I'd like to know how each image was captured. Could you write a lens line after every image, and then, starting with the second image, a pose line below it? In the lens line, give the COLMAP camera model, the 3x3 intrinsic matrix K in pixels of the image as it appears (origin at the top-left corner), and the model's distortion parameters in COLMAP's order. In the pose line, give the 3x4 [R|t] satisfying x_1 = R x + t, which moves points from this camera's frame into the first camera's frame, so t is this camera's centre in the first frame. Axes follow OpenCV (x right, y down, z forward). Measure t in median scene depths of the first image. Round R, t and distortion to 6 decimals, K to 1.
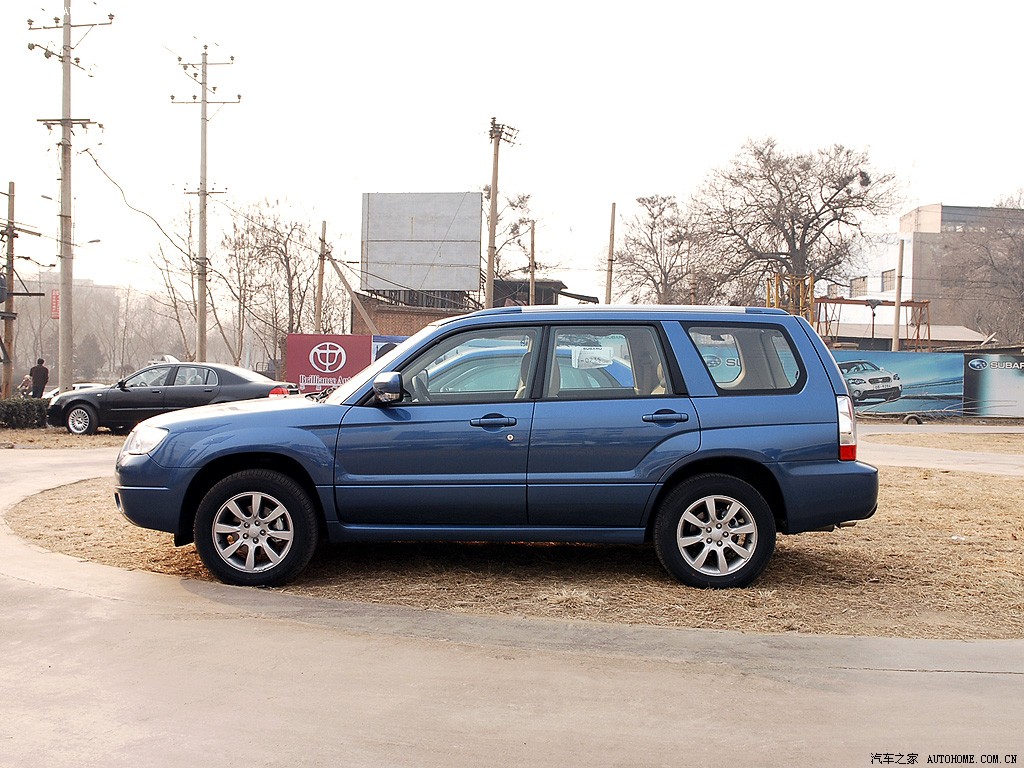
lens RADIAL K [[1053.0, 0, 512.0], [0, 1053.0, 384.0], [0, 0, 1]] dist [-0.058477, -0.005702]
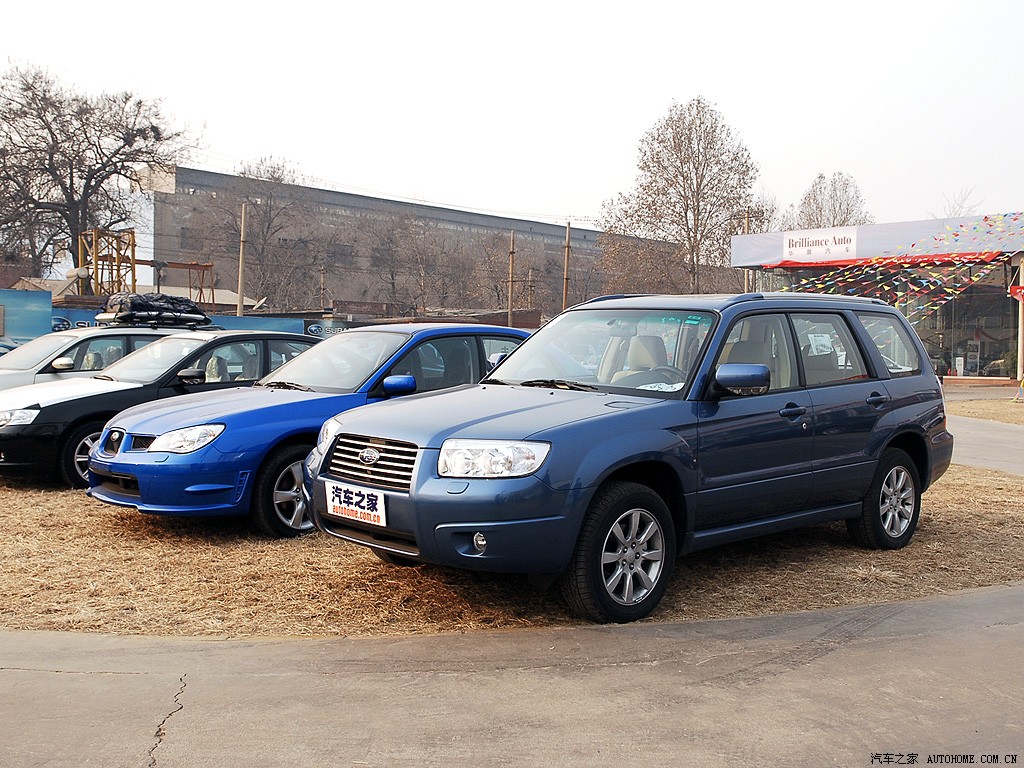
lens RADIAL K [[1061.6, 0, 512.0], [0, 1061.6, 384.0], [0, 0, 1]] dist [0.007186, 0.009265]
pose [[0.702497, -0.028004, 0.711135, -0.135686], [0.000354, 0.999239, 0.039000, -0.004292], [-0.711686, -0.027145, 0.701973, 0.071553]]
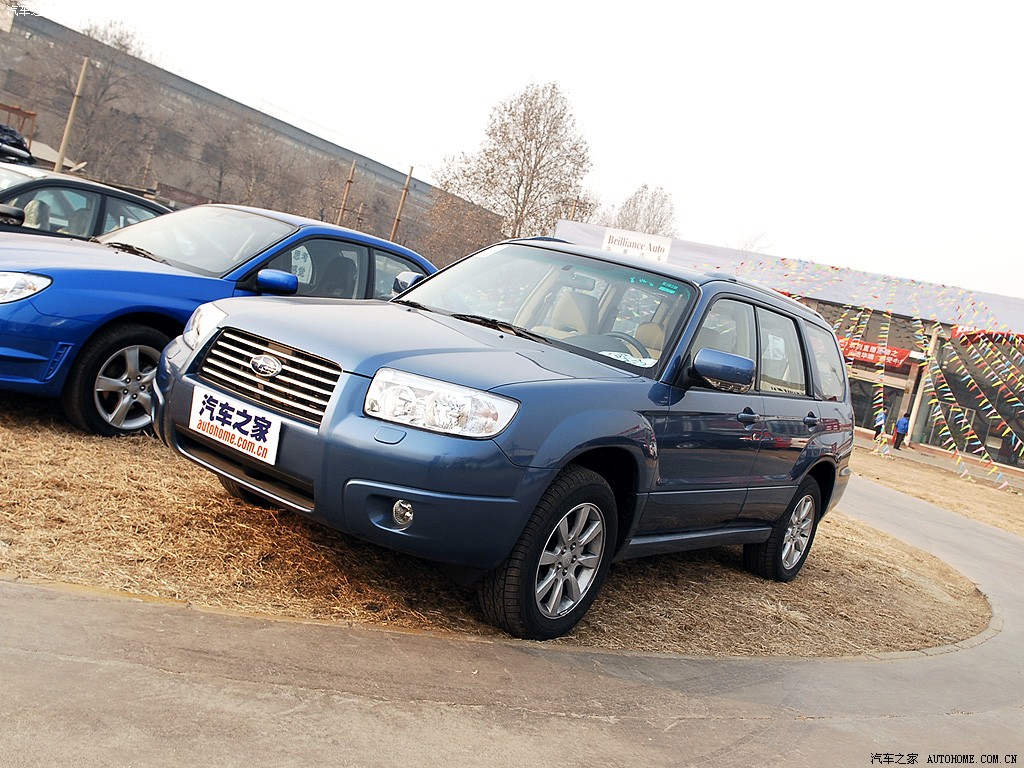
lens RADIAL K [[1003.4, 0, 512.0], [0, 1003.4, 384.0], [0, 0, 1]] dist [-0.001044, -0.017561]
pose [[0.538654, 0.069860, 0.839626, -0.120460], [-0.231156, 0.970569, 0.067541, -0.000232], [-0.810197, -0.230466, 0.538949, 0.106323]]
